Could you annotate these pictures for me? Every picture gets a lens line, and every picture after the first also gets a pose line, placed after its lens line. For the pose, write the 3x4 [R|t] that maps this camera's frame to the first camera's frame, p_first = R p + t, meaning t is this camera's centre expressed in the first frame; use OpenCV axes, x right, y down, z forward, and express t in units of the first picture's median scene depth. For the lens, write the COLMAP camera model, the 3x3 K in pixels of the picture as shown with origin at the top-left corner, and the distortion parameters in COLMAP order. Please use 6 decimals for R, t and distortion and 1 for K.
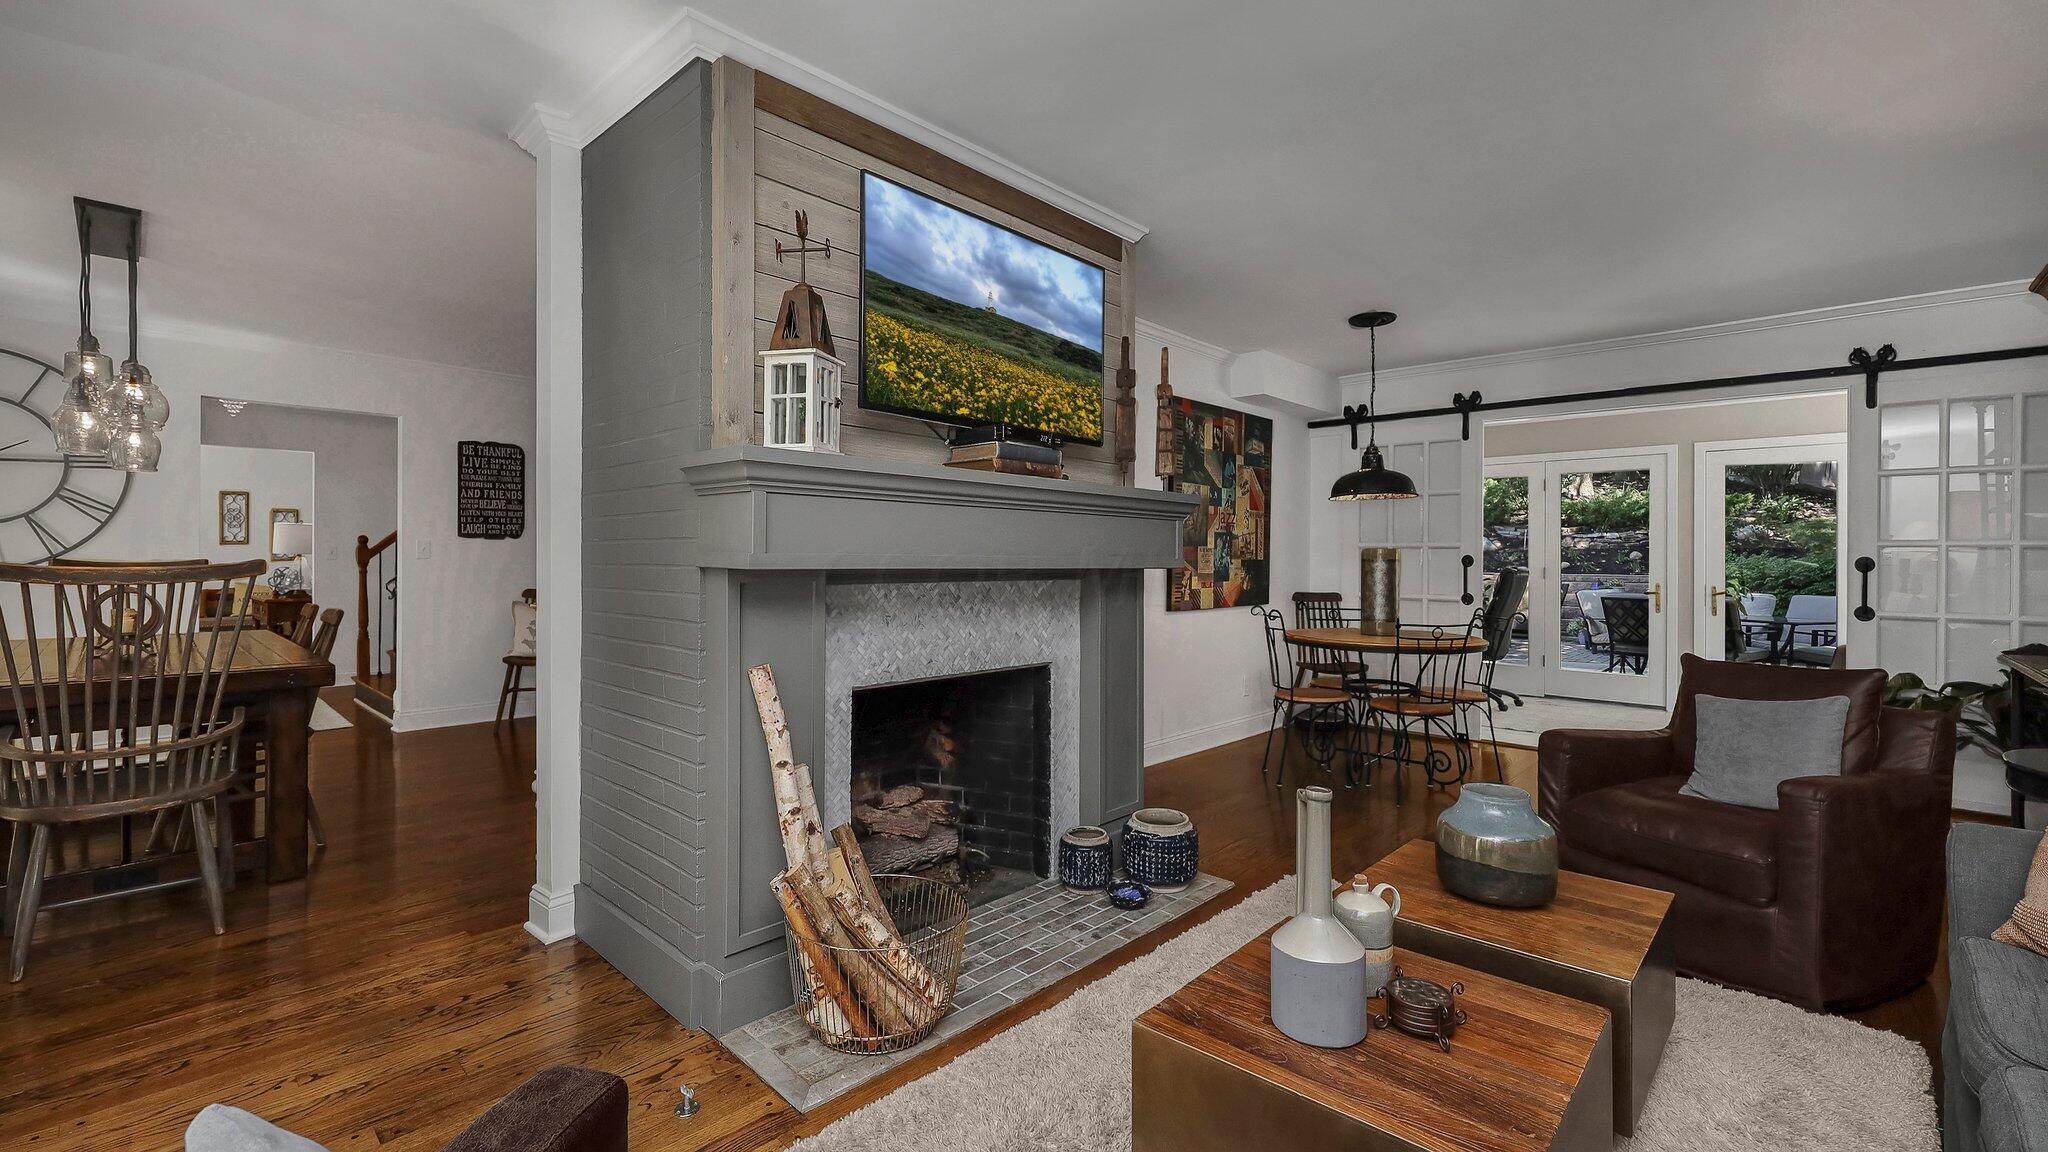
lens RADIAL K [[853.8, 0, 1032.1], [0, 853.8, 559.4], [0, 0, 1]] dist [0.000791, 0.000056]
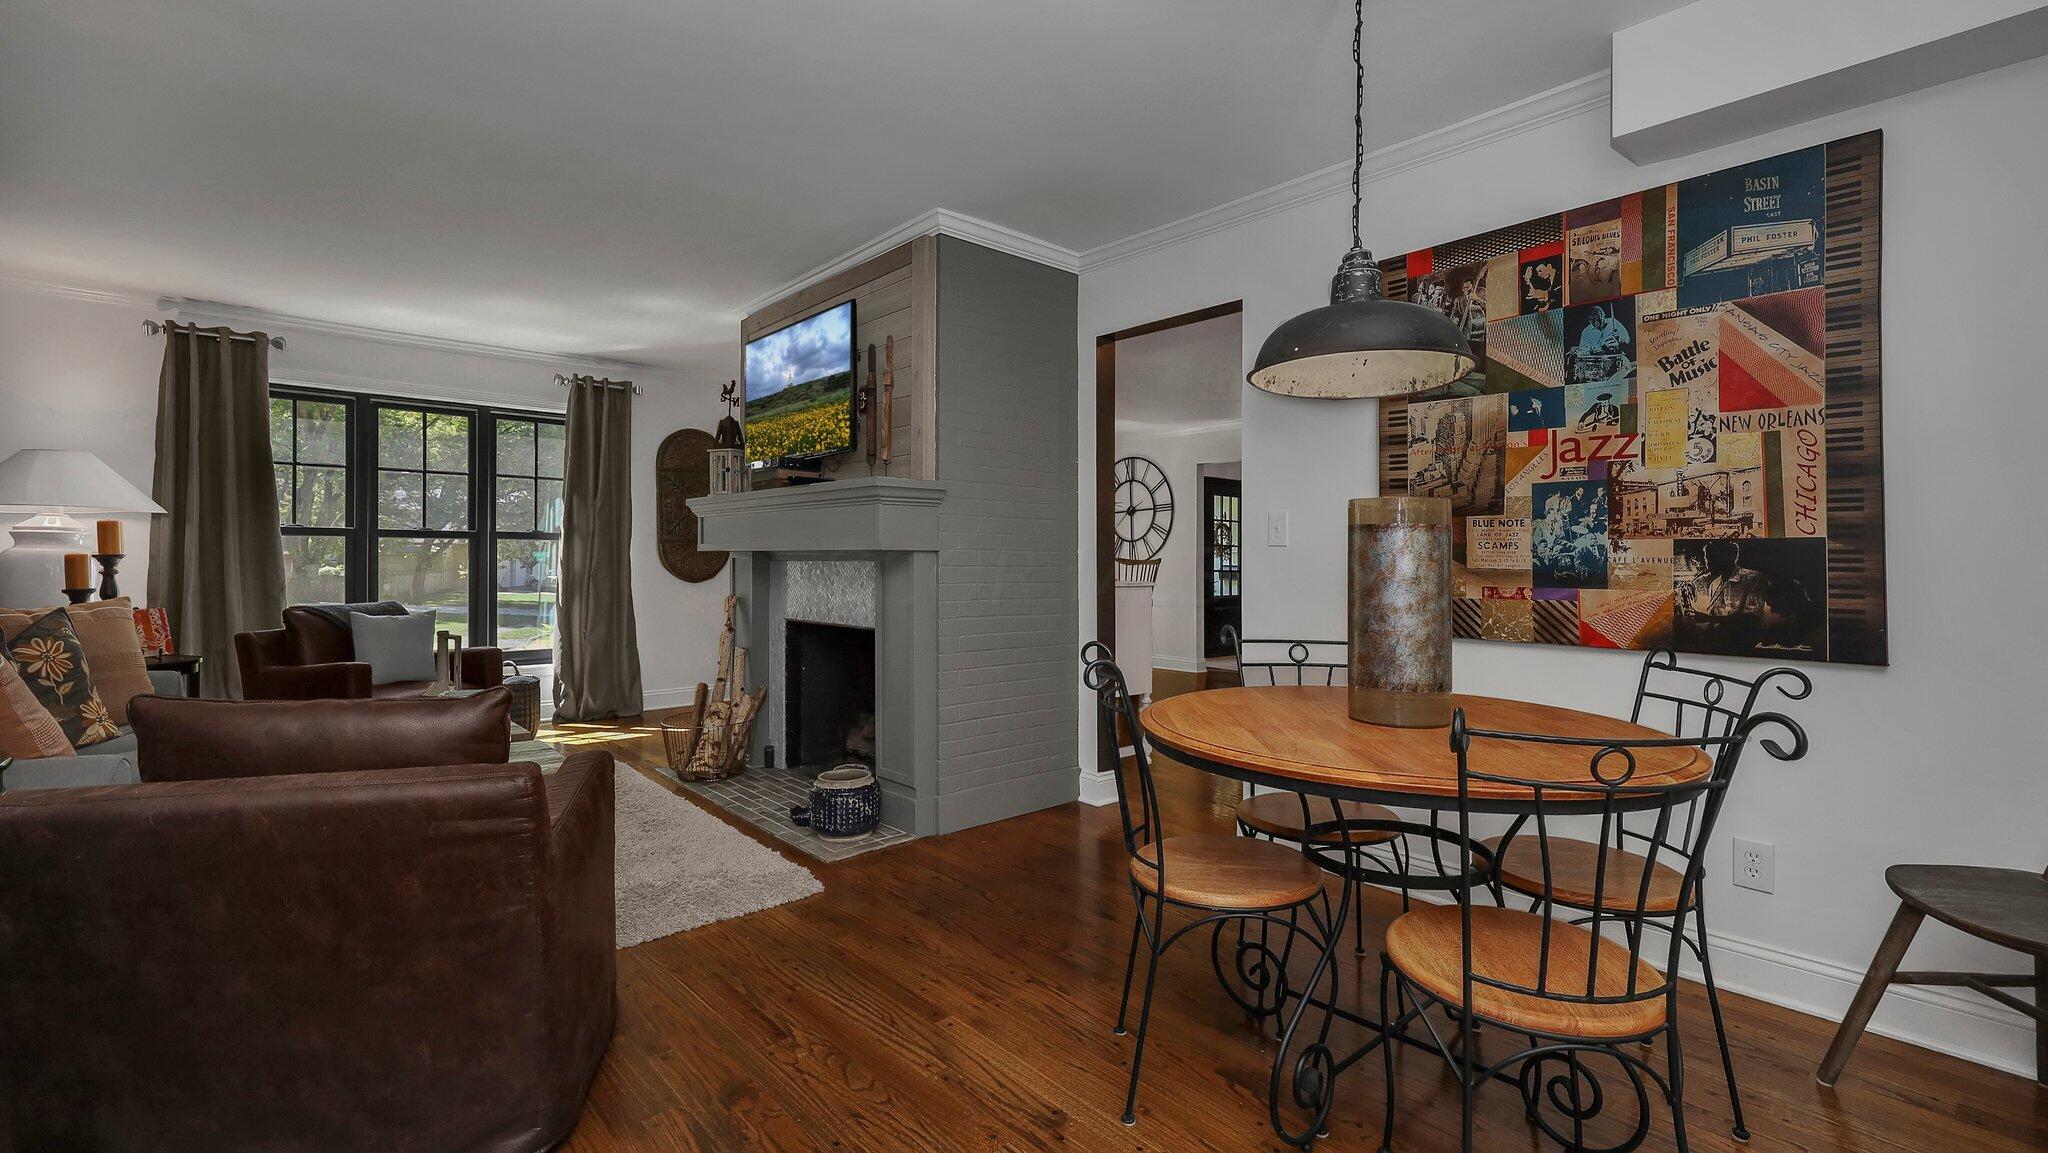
lens RADIAL K [[832.8, 0, 1030.4], [0, 832.8, 563.2], [0, 0, 1]] dist [-0.002046, 0.000088]
pose [[-0.060181, -0.004263, -0.998178, 0.702170], [-0.007793, 0.999962, -0.003800, 0.016446], [0.998157, 0.007550, -0.060212, 0.753187]]
